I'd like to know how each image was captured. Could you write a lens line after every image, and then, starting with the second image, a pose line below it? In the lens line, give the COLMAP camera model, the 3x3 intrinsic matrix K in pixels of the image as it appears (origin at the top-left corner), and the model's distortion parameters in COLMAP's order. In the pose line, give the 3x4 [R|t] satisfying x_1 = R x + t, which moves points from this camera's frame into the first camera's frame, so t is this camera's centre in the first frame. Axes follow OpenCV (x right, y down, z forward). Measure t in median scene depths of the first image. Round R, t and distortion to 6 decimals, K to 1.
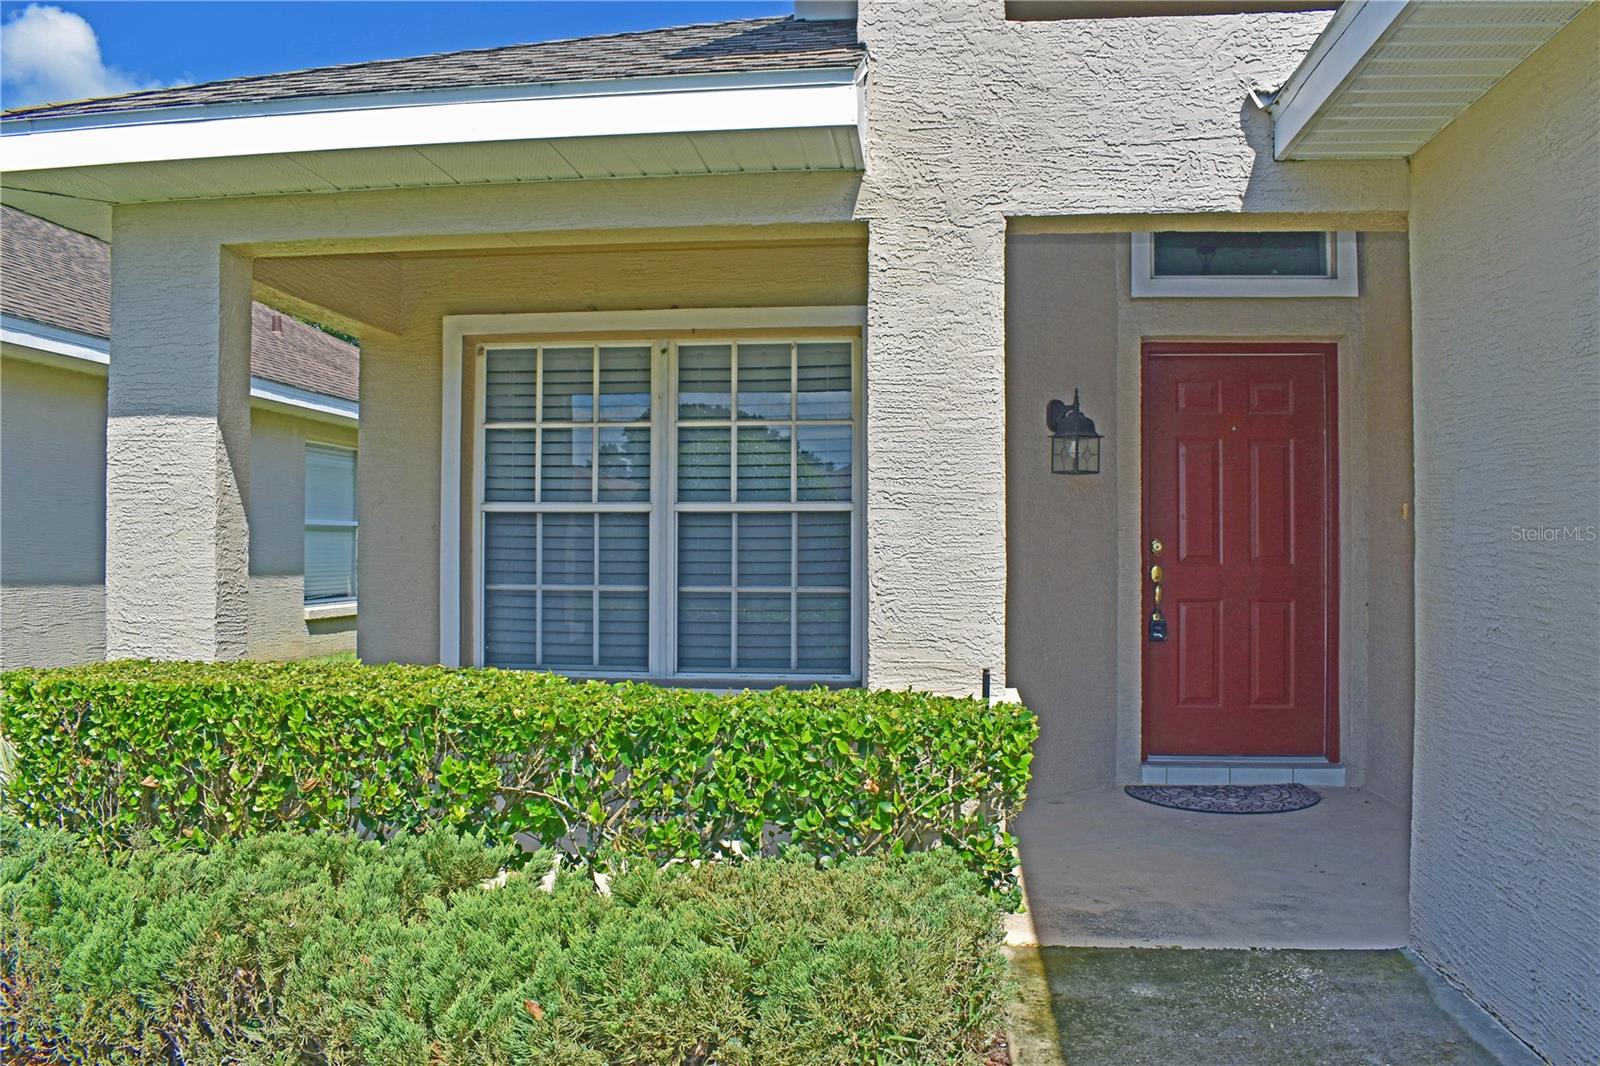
lens RADIAL K [[1243.4, 0, 800.0], [0, 1243.4, 533.0], [0, 0, 1]] dist [-0.096869, 0.015207]
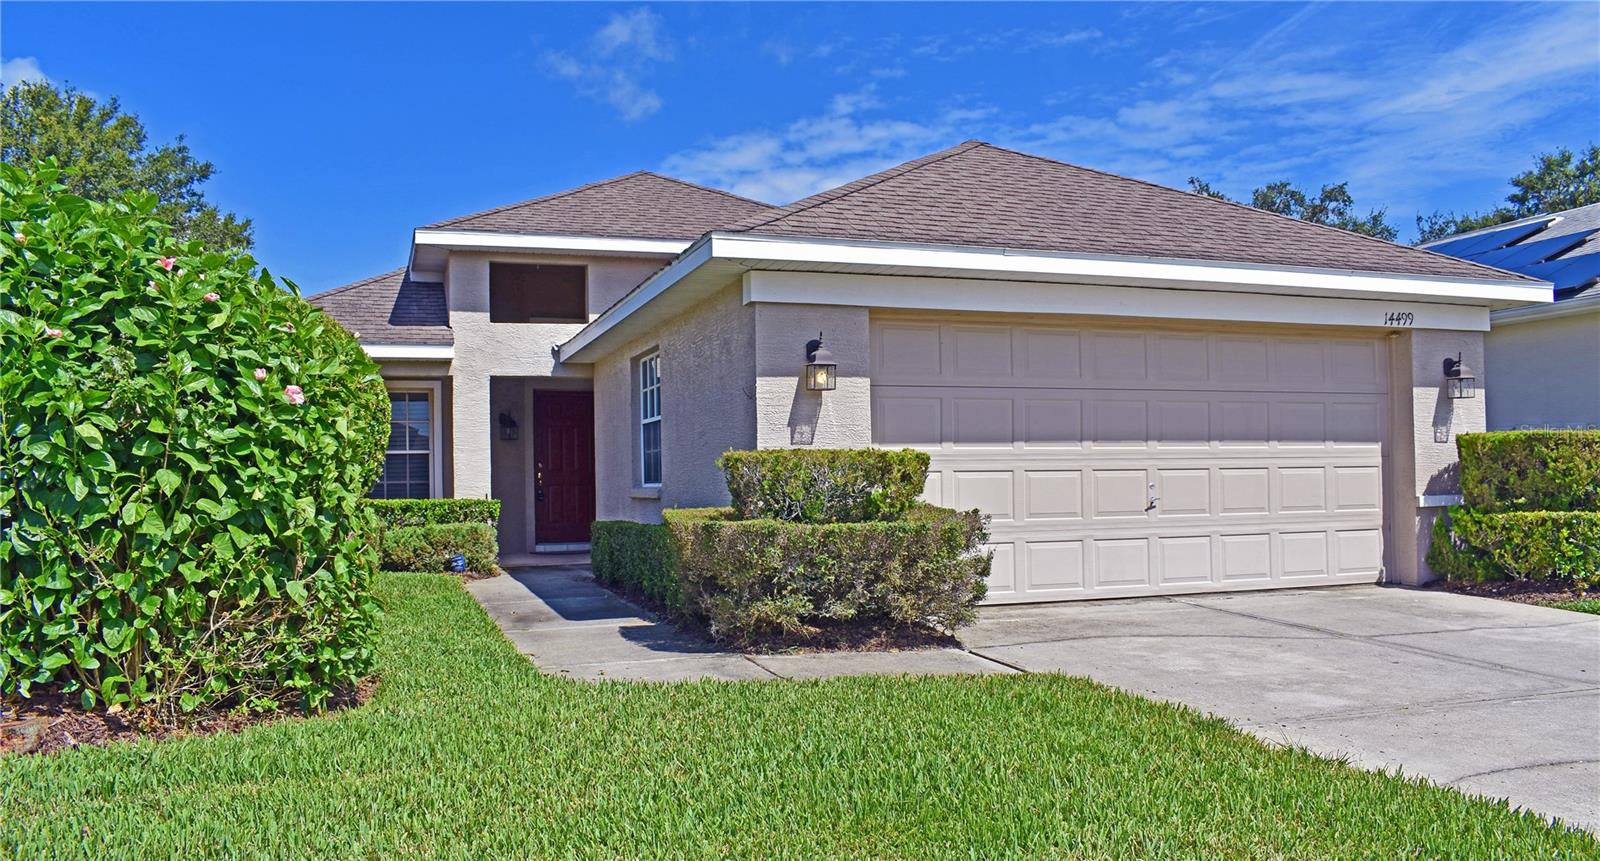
lens RADIAL K [[1241.9, 0, 800.0], [0, 1241.9, 430.5], [0, 0, 1]] dist [-0.076834, -0.003370]
pose [[0.902833, 0.000265, 0.429992, -0.414743], [0.013906, 0.999459, -0.029812, 0.026570], [-0.429767, 0.032895, 0.902340, -1.938535]]
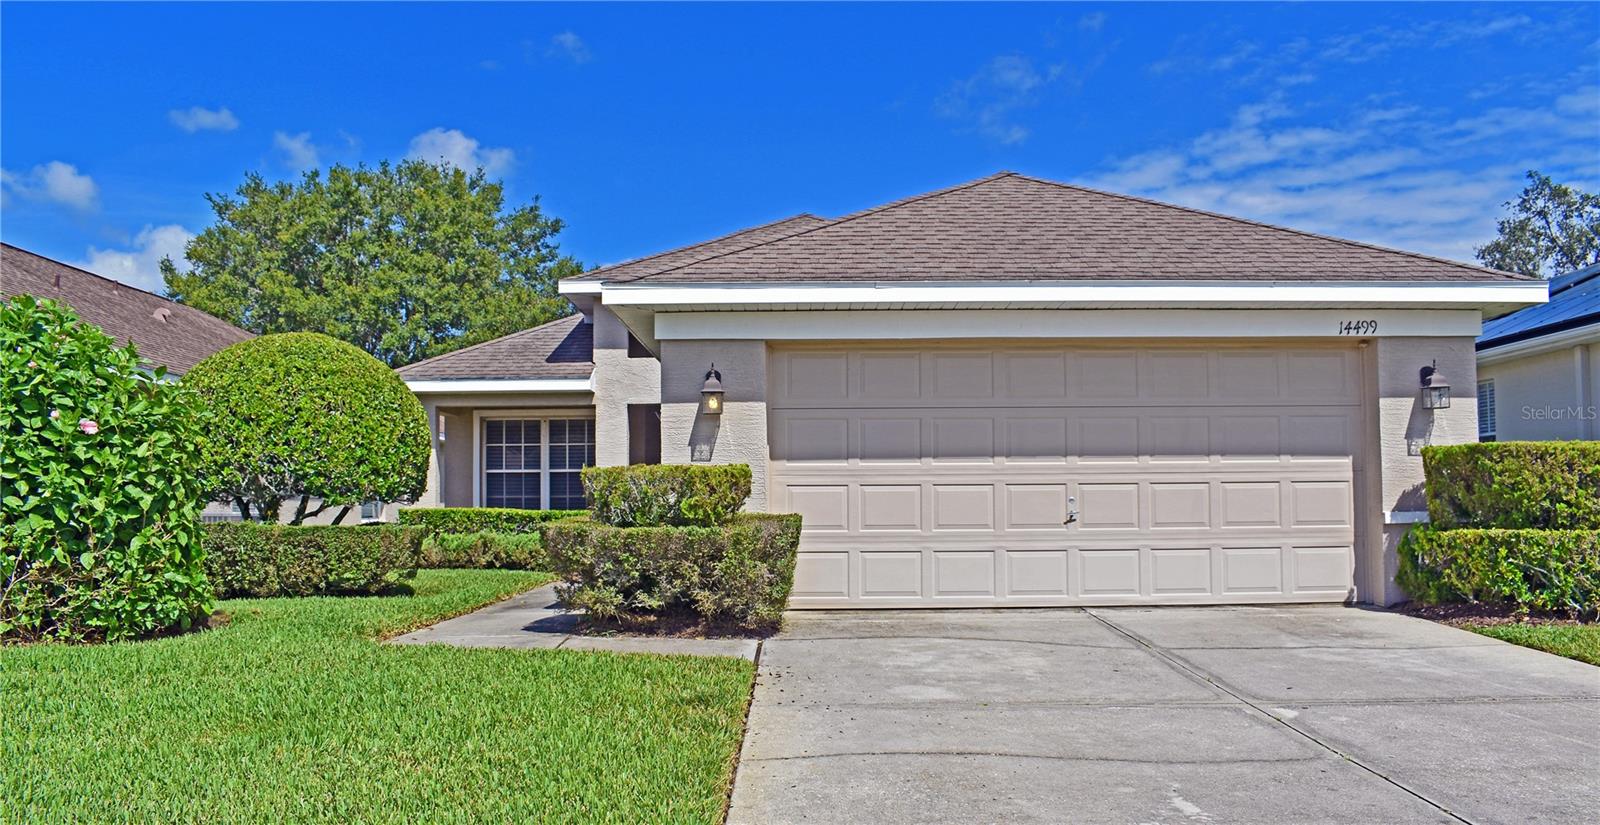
lens RADIAL K [[1207.7, 0, 800.0], [0, 1207.7, 412.5], [0, 0, 1]] dist [-0.013632, -0.130071]
pose [[0.992106, -0.003594, 0.125352, 0.162197], [0.011809, 0.997825, -0.064855, 0.041949], [-0.124846, 0.065824, 0.989990, -2.278559]]
